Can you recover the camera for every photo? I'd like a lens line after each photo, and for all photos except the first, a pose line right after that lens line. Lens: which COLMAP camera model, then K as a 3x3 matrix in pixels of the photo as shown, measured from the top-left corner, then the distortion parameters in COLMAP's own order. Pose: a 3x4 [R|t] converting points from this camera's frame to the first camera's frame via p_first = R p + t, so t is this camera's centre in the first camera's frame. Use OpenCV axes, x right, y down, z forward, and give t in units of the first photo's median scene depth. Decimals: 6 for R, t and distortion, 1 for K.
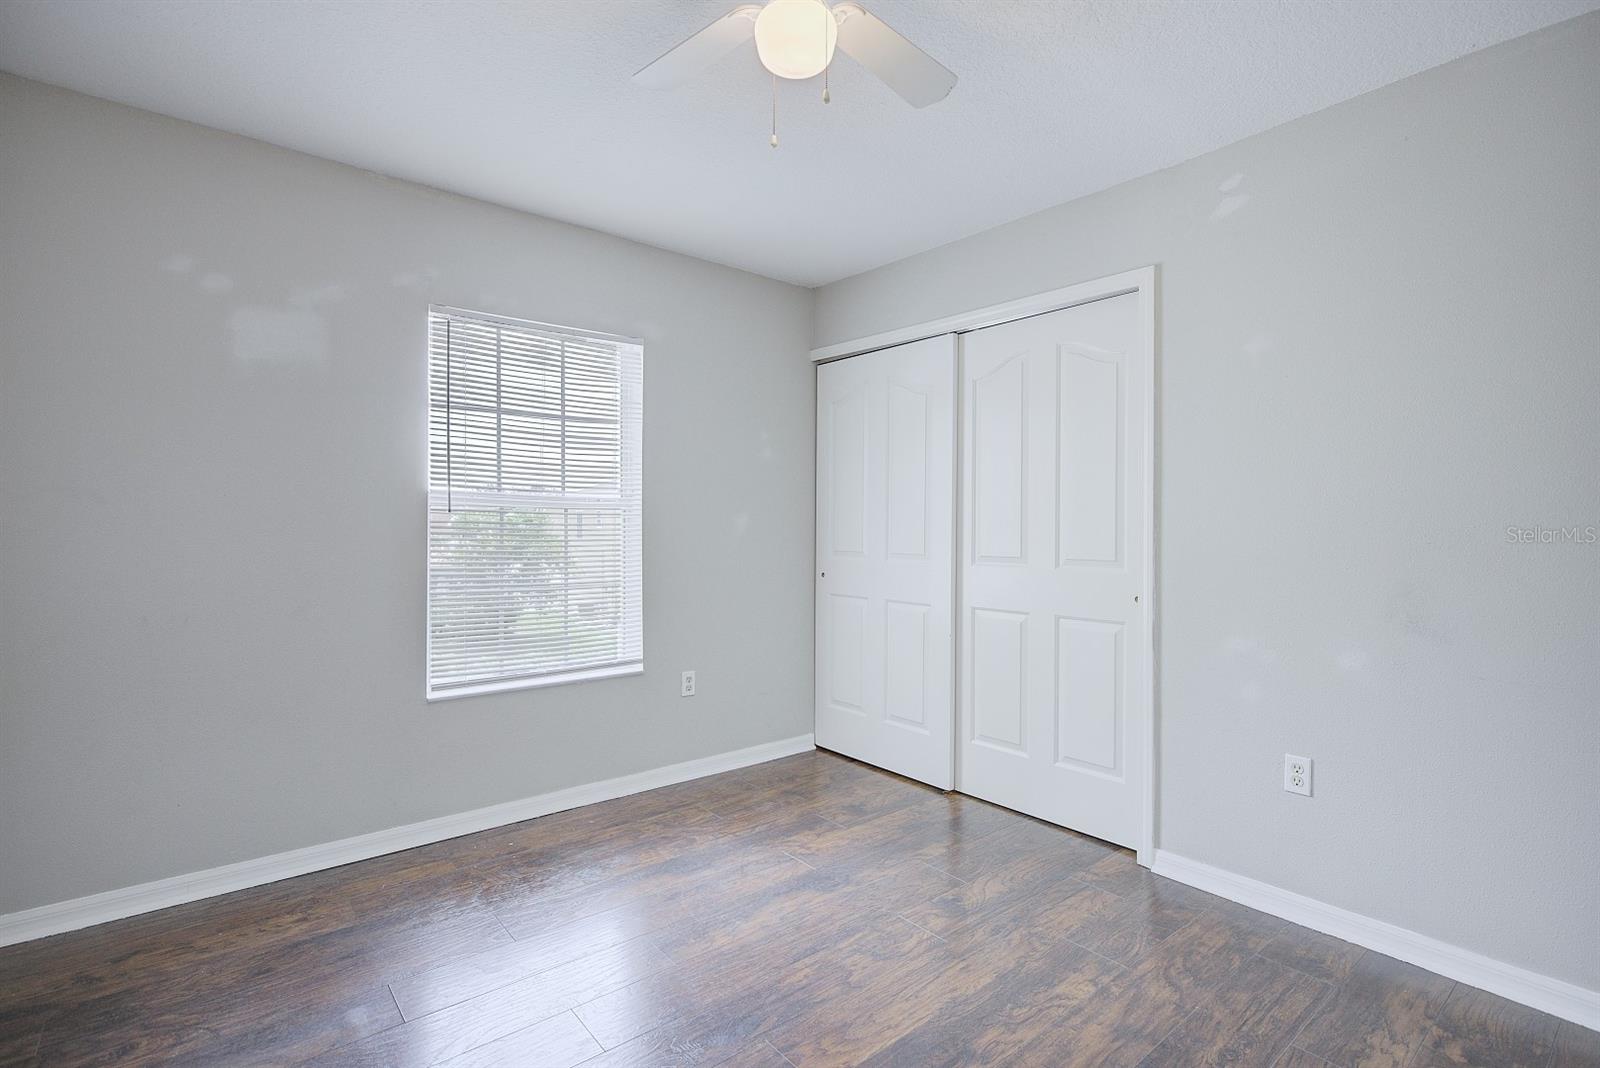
lens RADIAL K [[768.0, 0, 812.1], [0, 768.0, 526.6], [0, 0, 1]] dist [-0.007217, 0.000622]
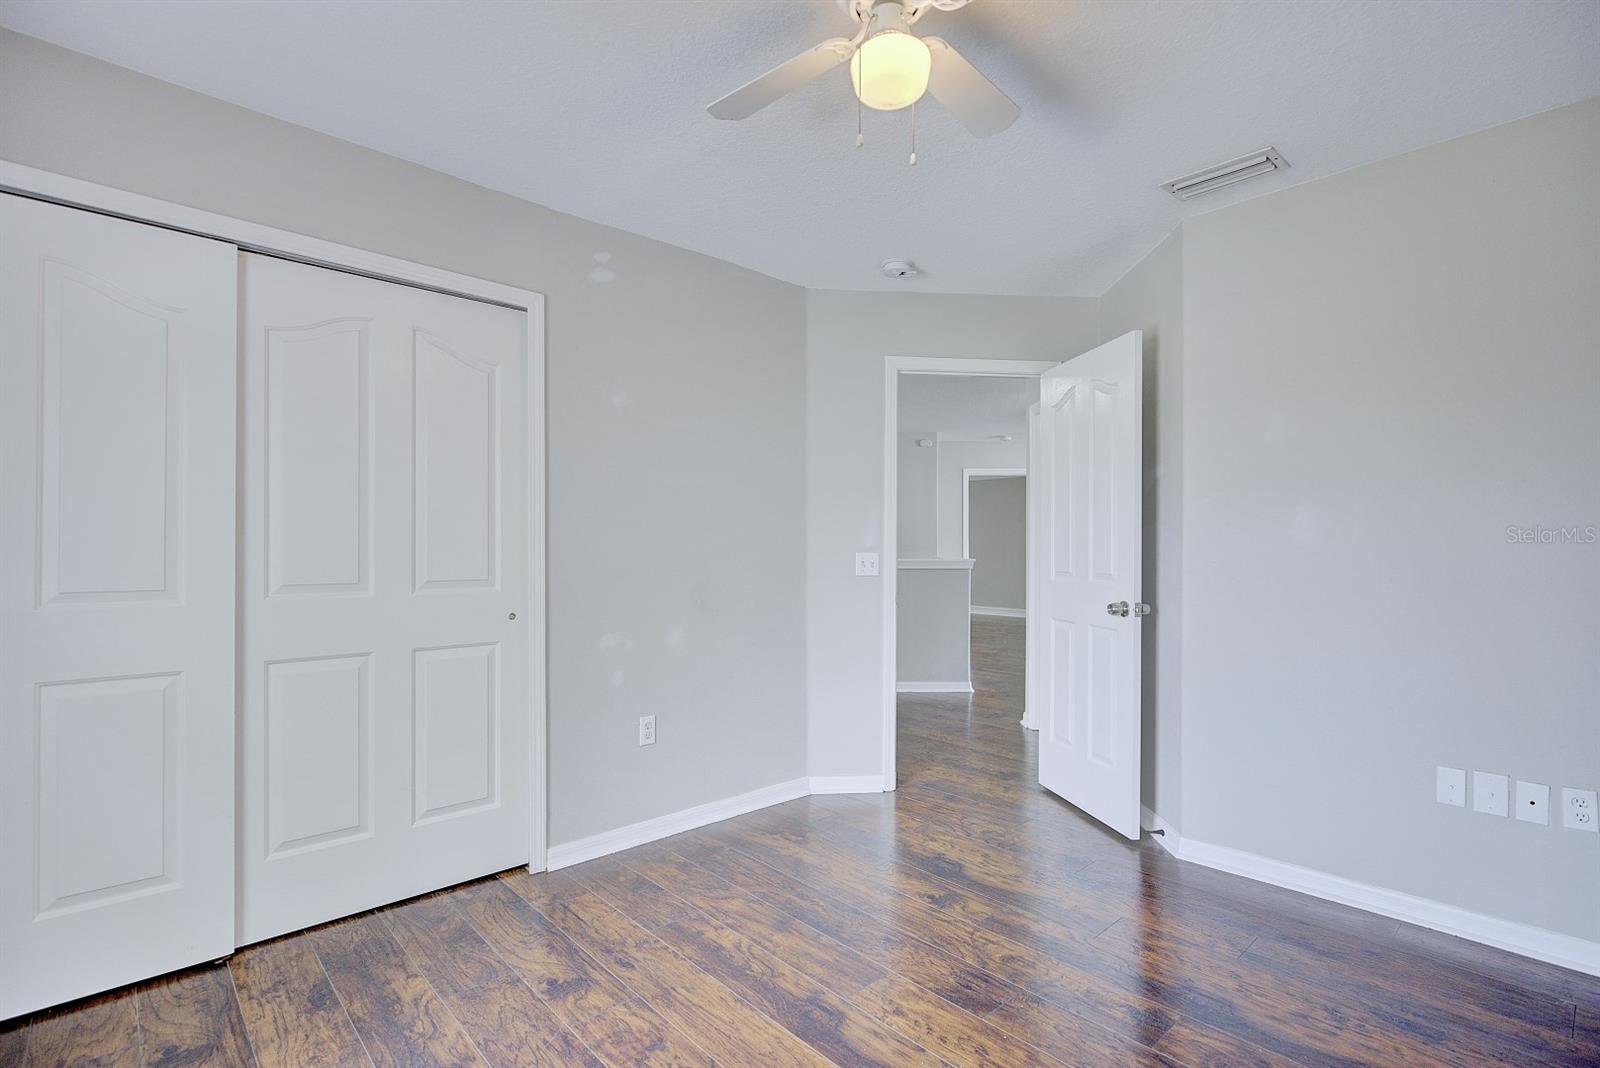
lens RADIAL K [[768.0, 0, 805.3], [0, 768.0, 539.3], [0, 0, 1]] dist [-0.007217, 0.000622]
pose [[-0.067562, 0.006147, 0.997696, -0.573227], [-0.002128, 0.999978, -0.006305, -0.000174], [-0.997713, -0.002549, -0.067548, 0.654362]]
